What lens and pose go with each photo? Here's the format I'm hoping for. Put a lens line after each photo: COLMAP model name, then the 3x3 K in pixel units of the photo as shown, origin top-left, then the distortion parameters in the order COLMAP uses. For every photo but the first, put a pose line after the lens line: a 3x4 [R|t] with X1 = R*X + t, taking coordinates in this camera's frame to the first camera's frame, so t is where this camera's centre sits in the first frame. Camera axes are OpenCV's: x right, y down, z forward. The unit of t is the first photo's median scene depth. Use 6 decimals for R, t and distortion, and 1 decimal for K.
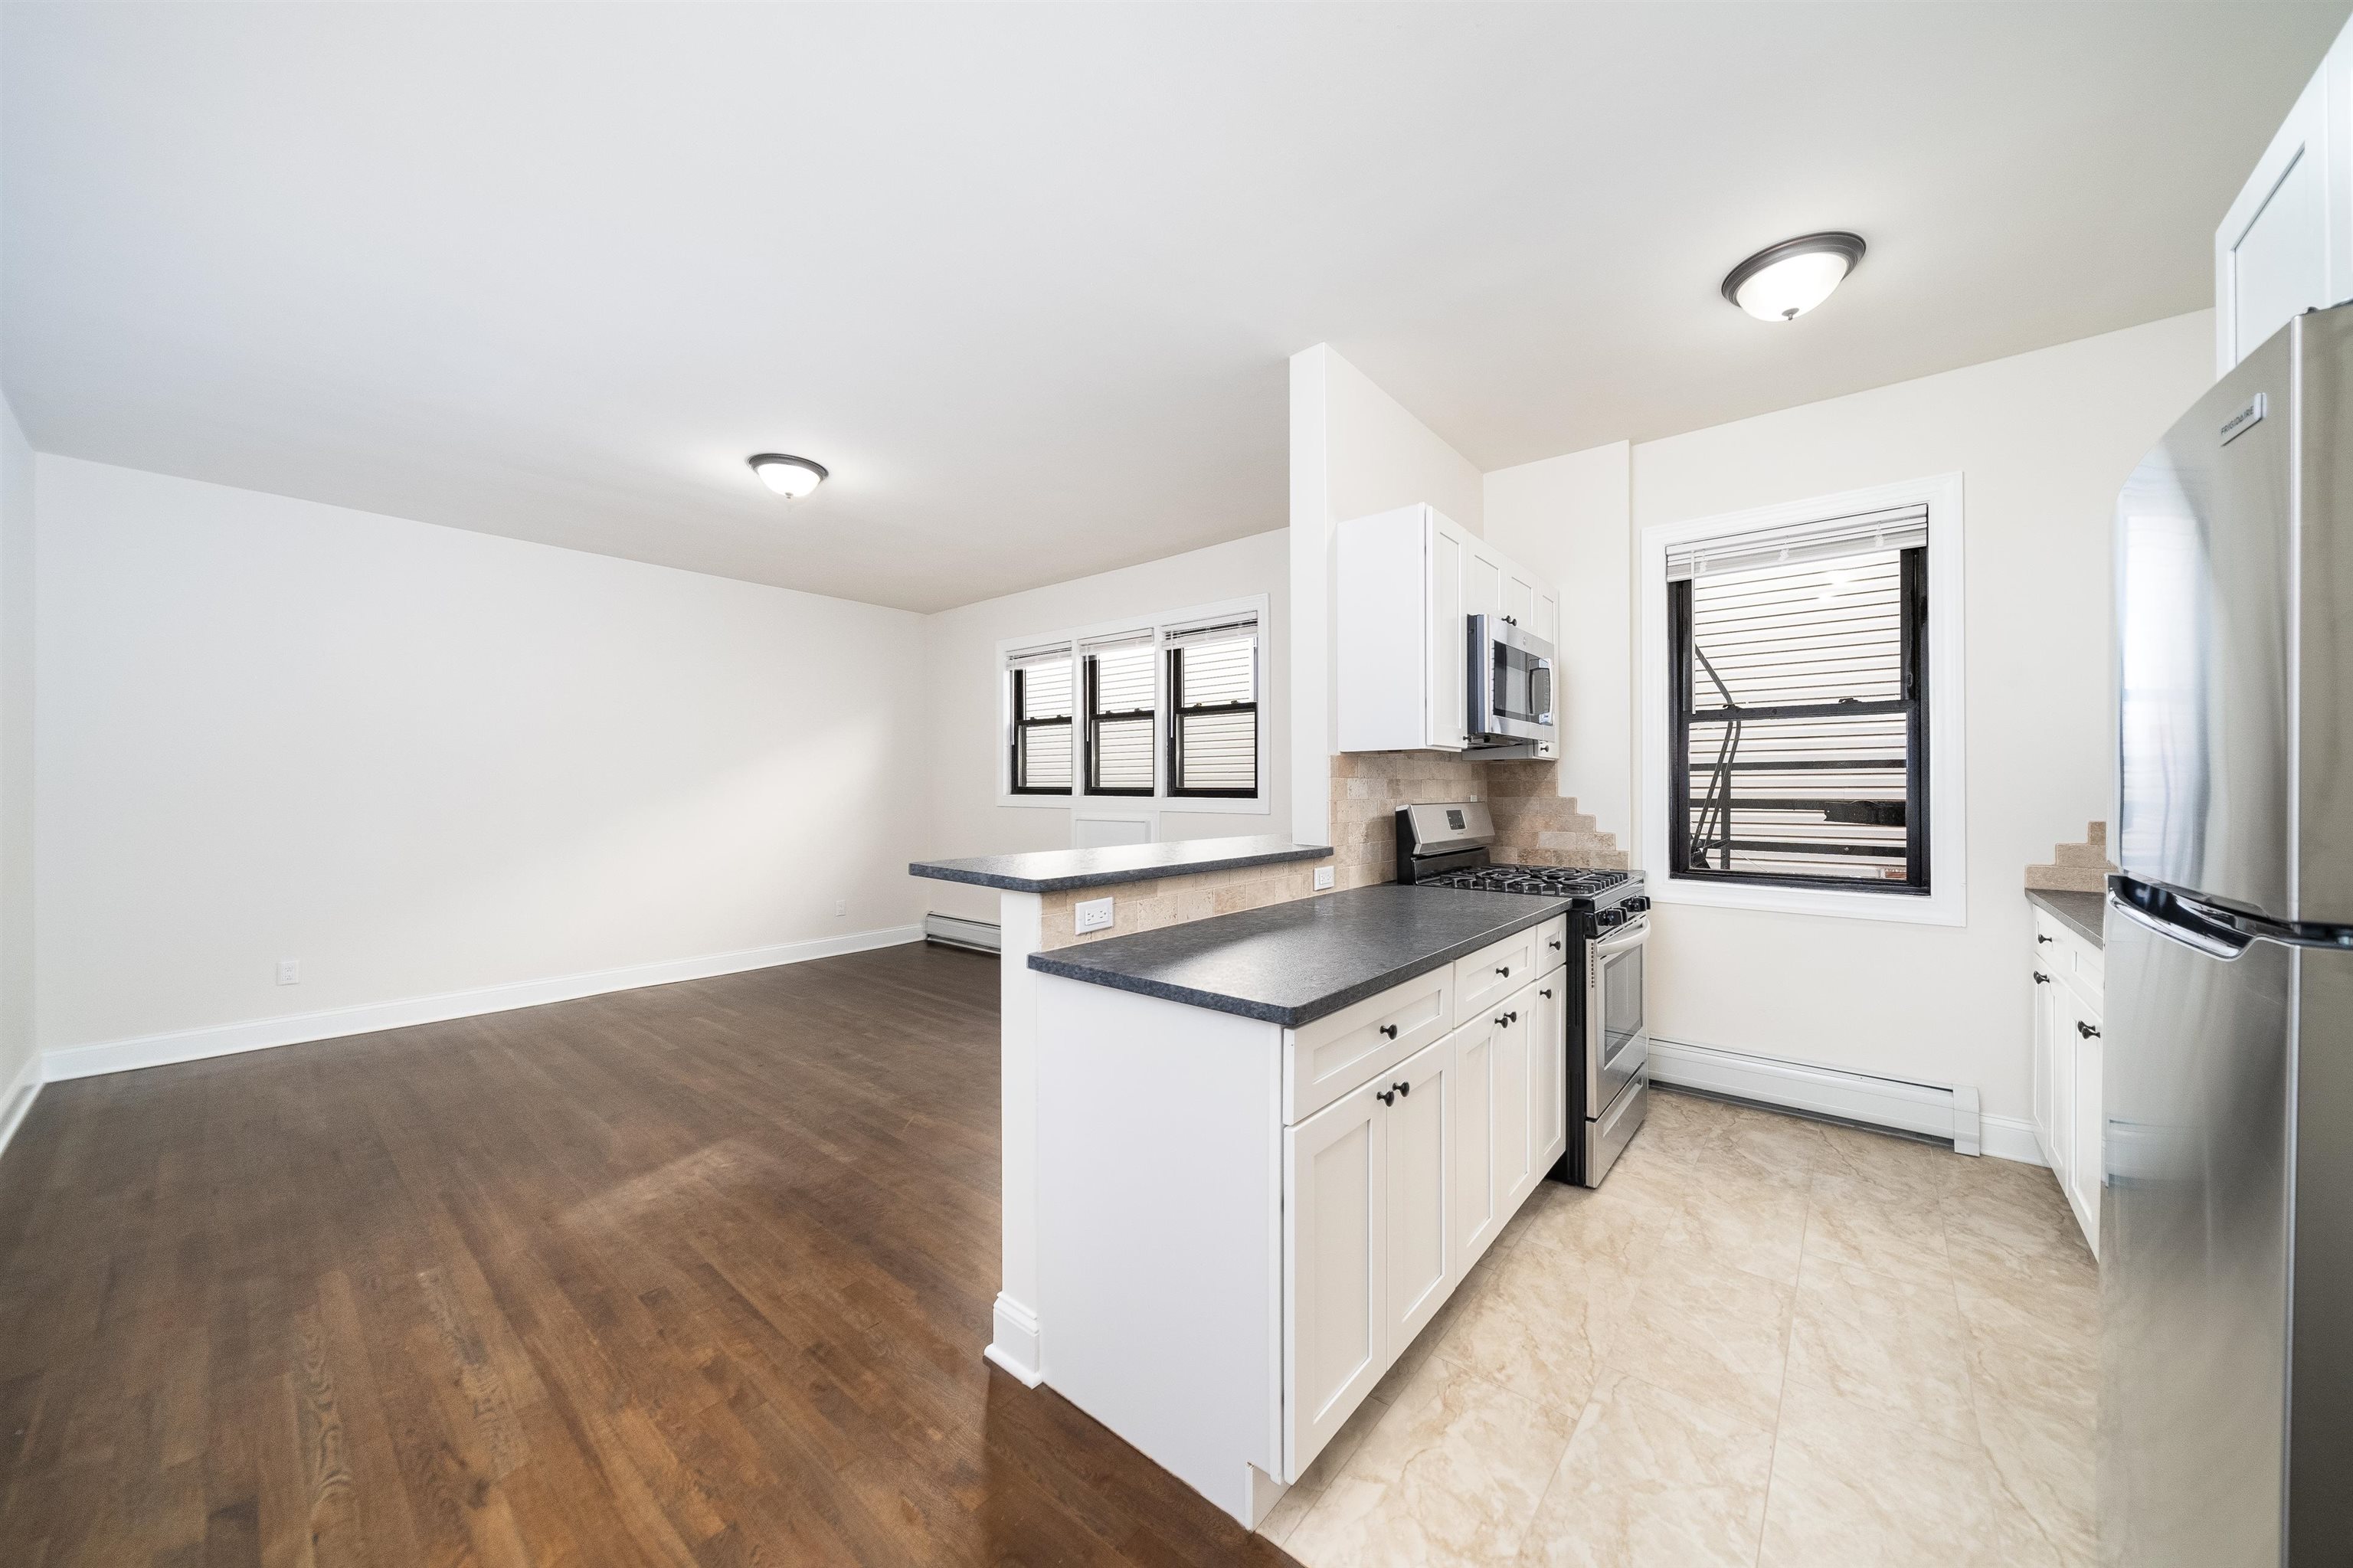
lens RADIAL K [[807.3, 0, 1176.5], [0, 807.3, 784.0], [0, 0, 1]] dist [-0.020538, -0.000109]
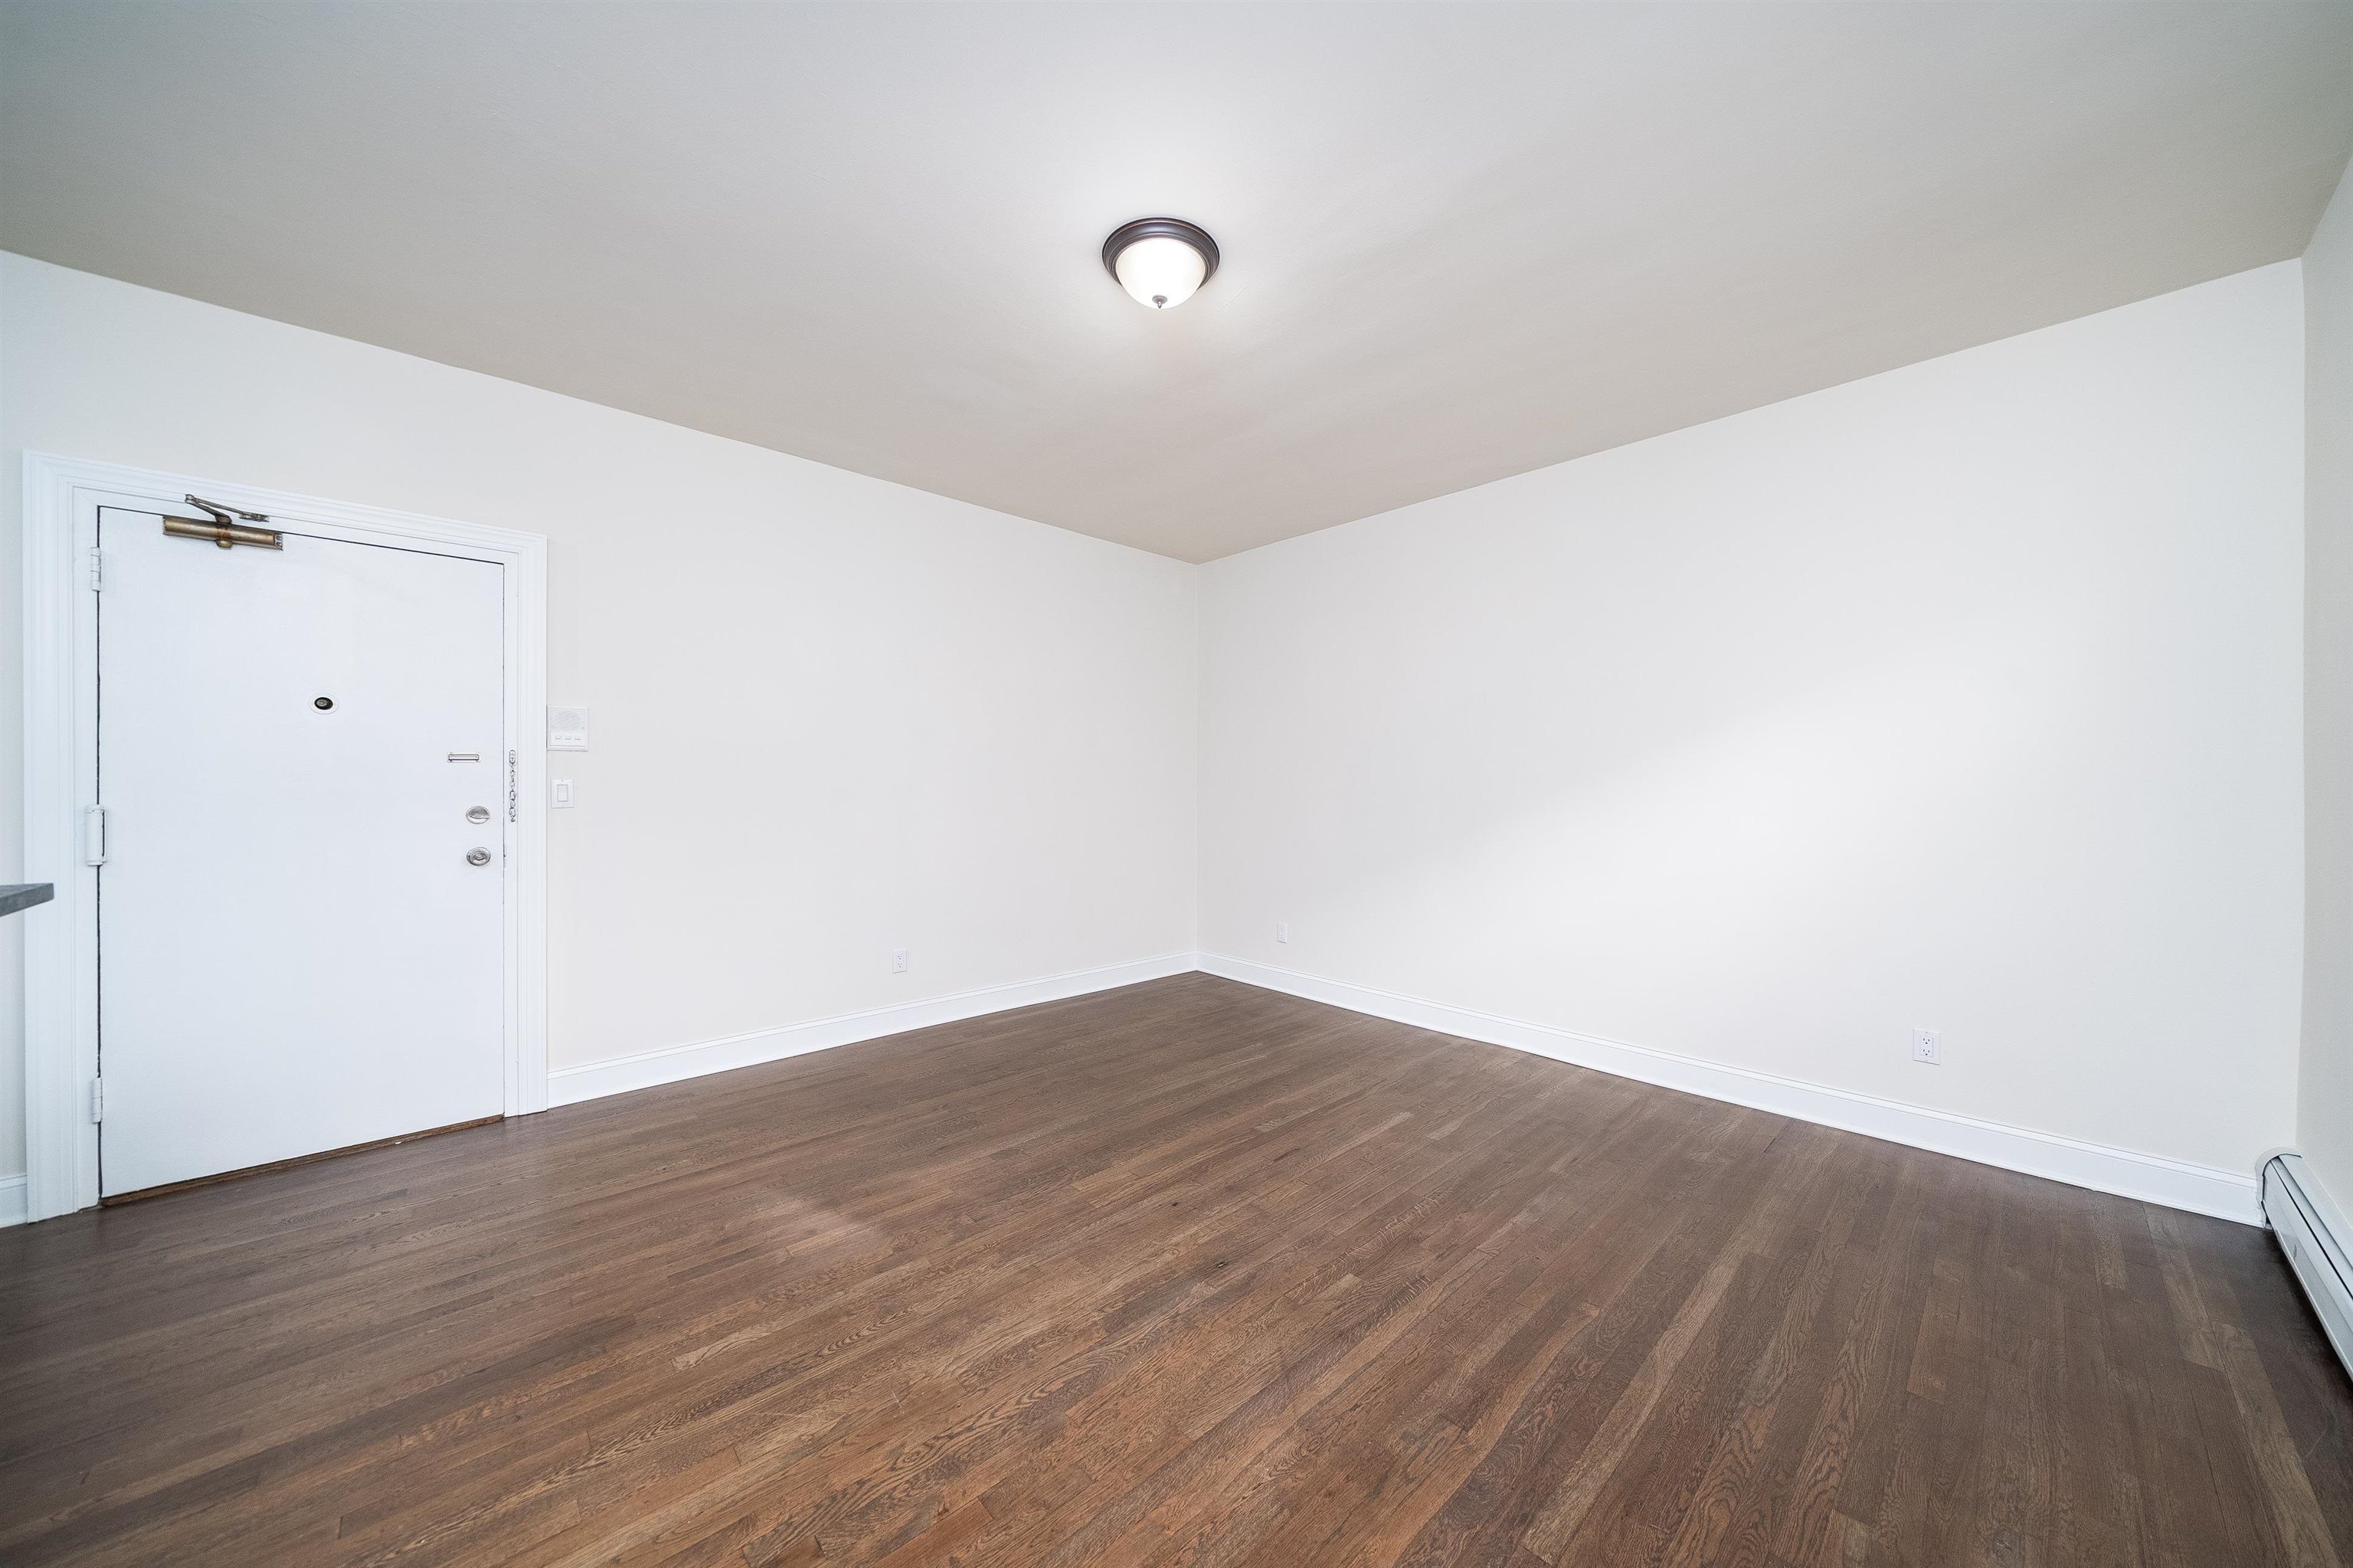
lens RADIAL K [[785.0, 0, 1176.5], [0, 785.0, 784.0], [0, 0, 1]] dist [-0.001428, -0.000010]
pose [[-0.122952, -0.001903, -0.992411, 0.099907], [0.009503, 0.999950, -0.003095, 0.006313], [0.992367, -0.009811, -0.122928, 0.880534]]
